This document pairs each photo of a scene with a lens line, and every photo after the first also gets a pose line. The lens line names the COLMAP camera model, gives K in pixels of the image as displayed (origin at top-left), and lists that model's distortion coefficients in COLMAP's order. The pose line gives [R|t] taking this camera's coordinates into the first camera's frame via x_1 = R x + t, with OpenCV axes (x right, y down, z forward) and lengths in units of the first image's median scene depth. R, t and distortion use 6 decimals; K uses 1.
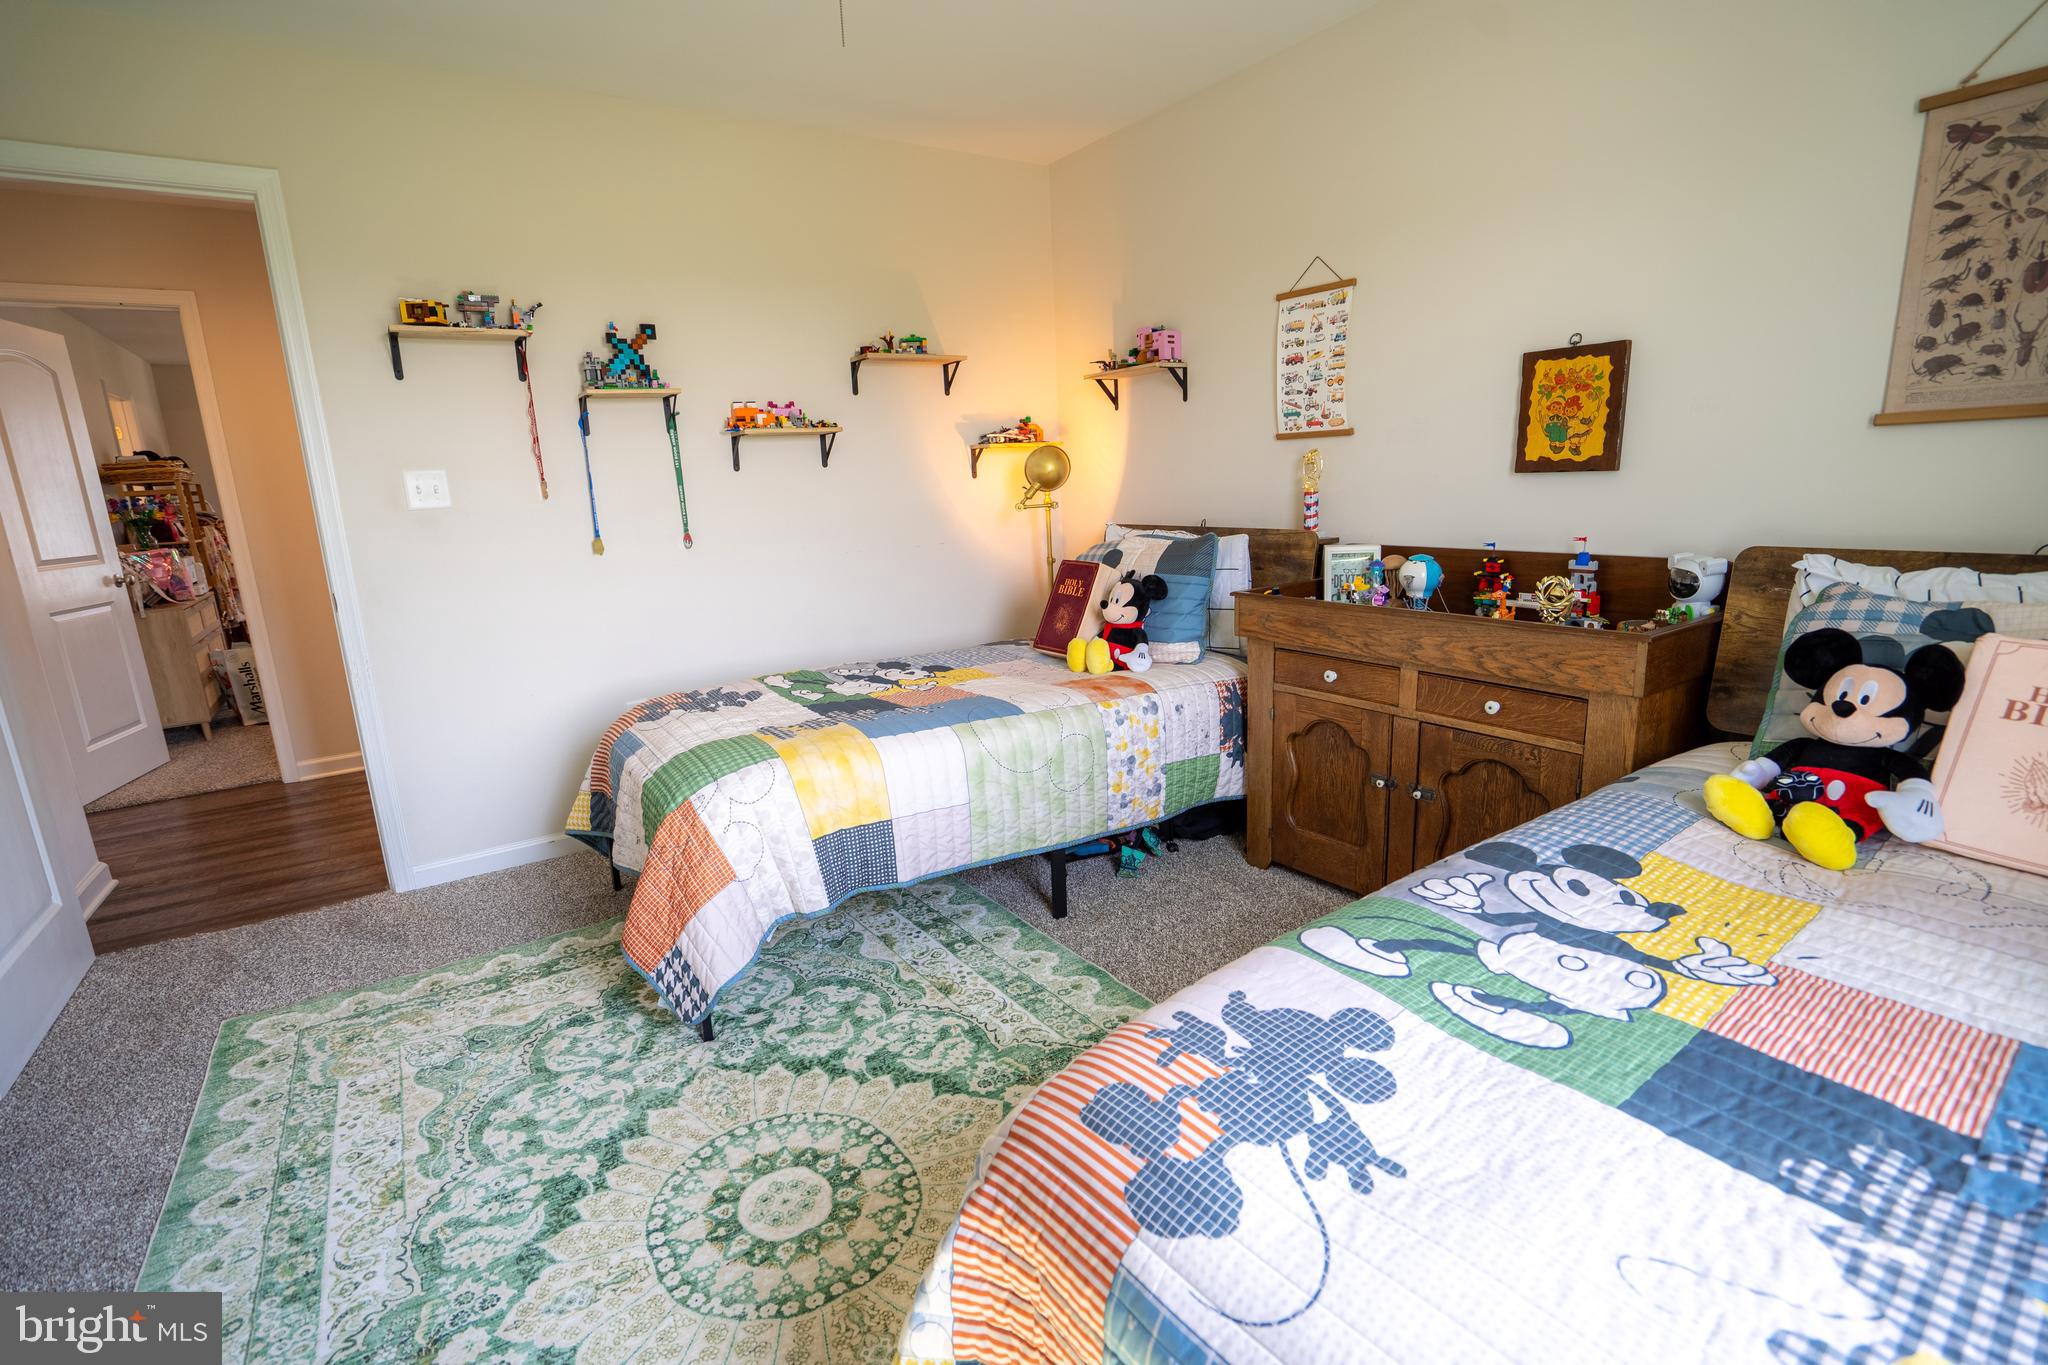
lens RADIAL K [[947.4, 0, 1025.9], [0, 947.4, 696.8], [0, 0, 1]] dist [-0.059146, 0.022061]
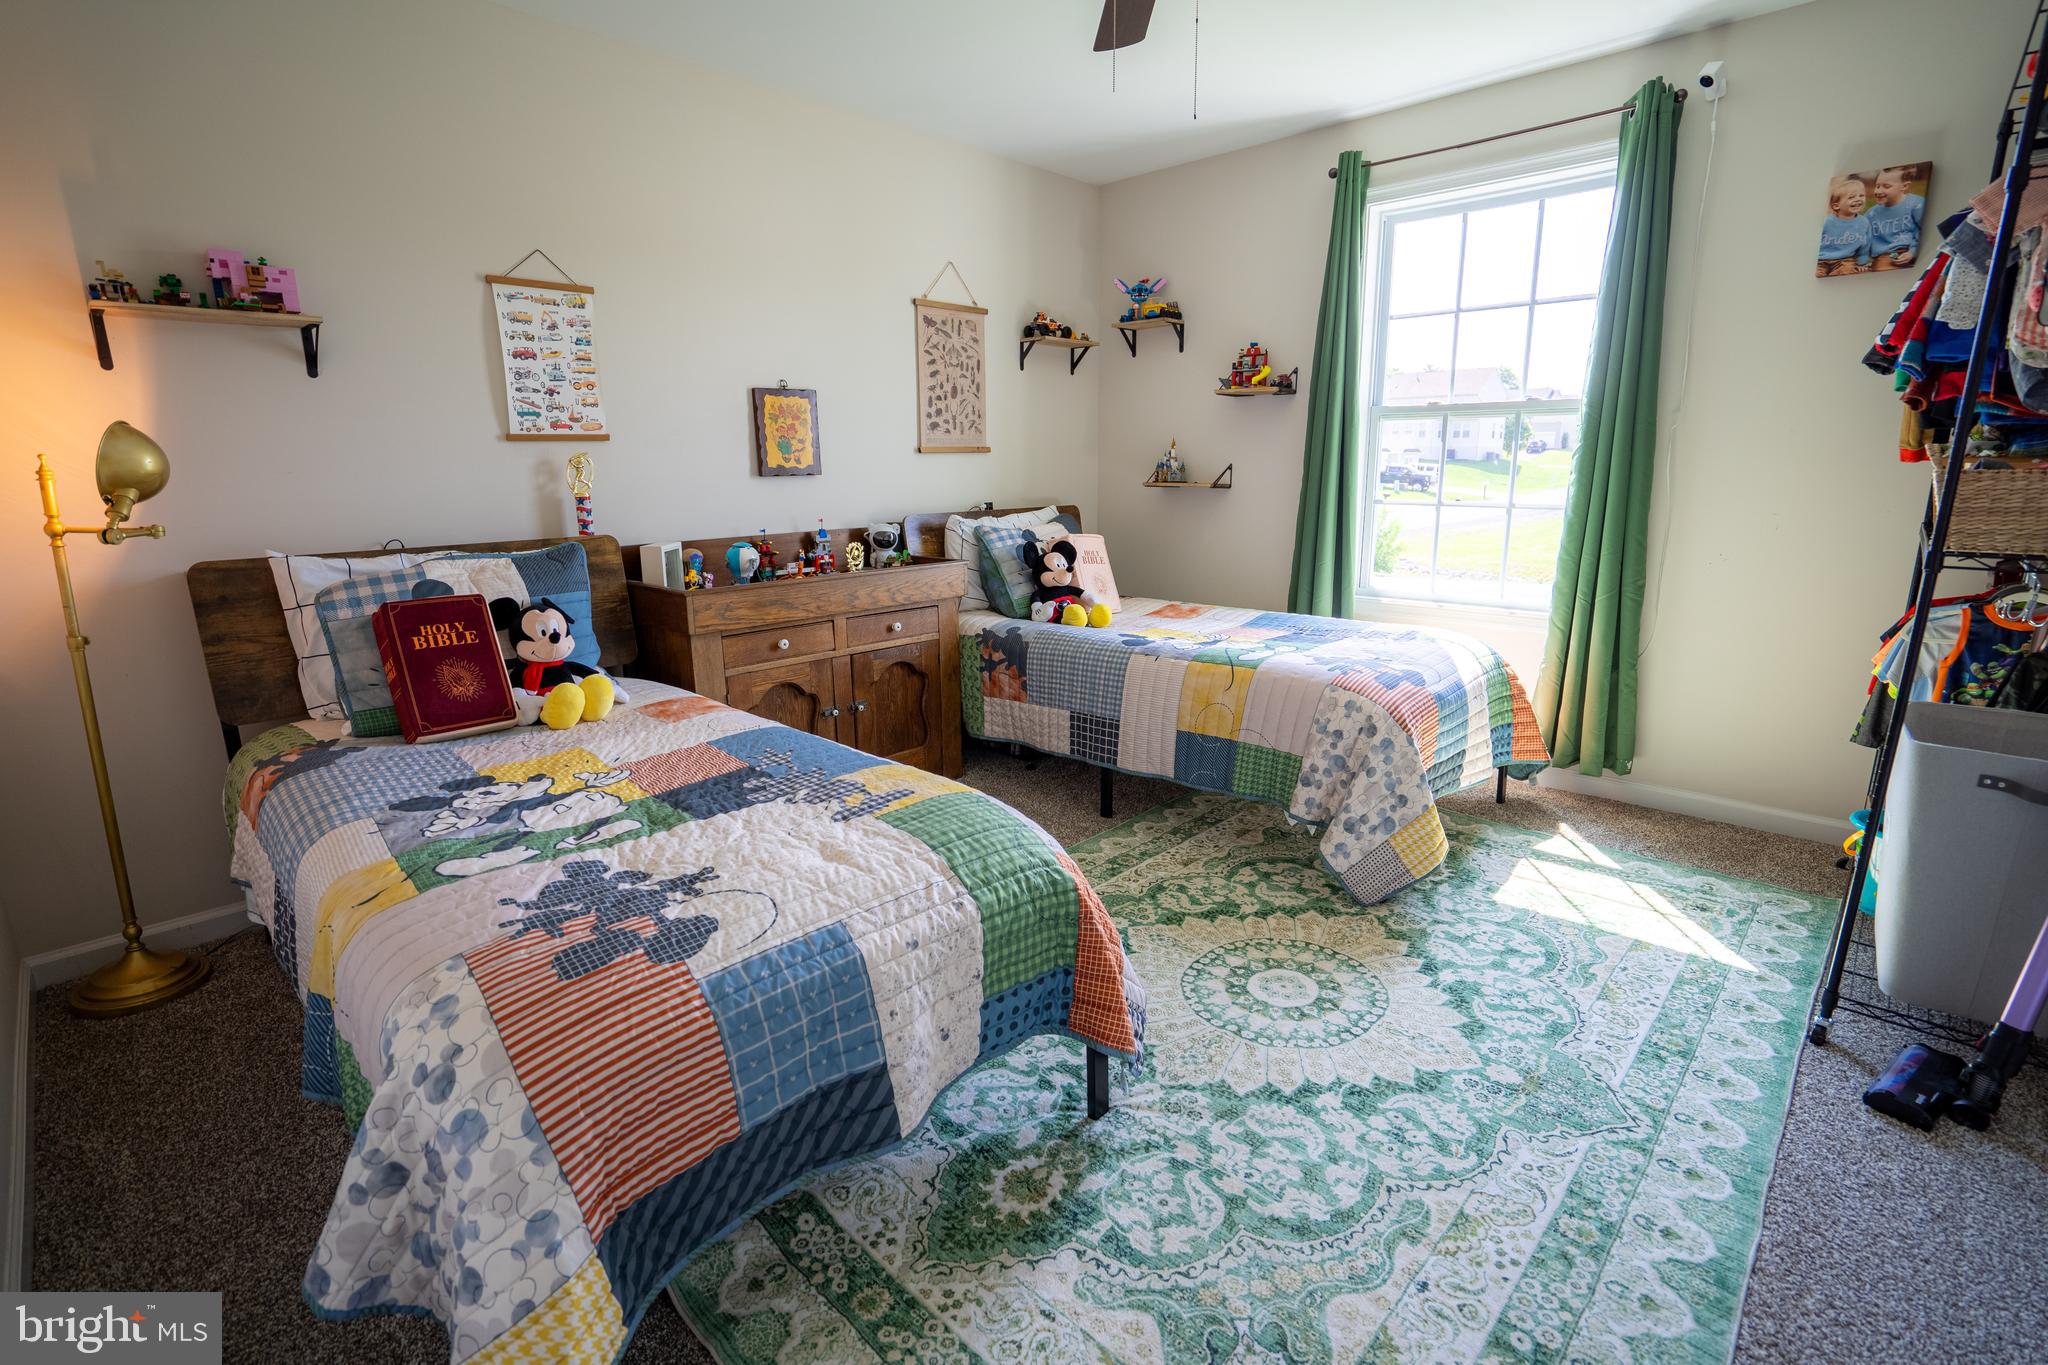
lens RADIAL K [[947.4, 0, 1025.9], [0, 947.4, 696.8], [0, 0, 1]] dist [-0.059146, 0.022061]
pose [[-0.203424, -0.190323, 0.960415, -0.997043], [0.242229, 0.940648, 0.237712, -0.188515], [-0.948654, 0.280997, -0.145248, 1.013490]]
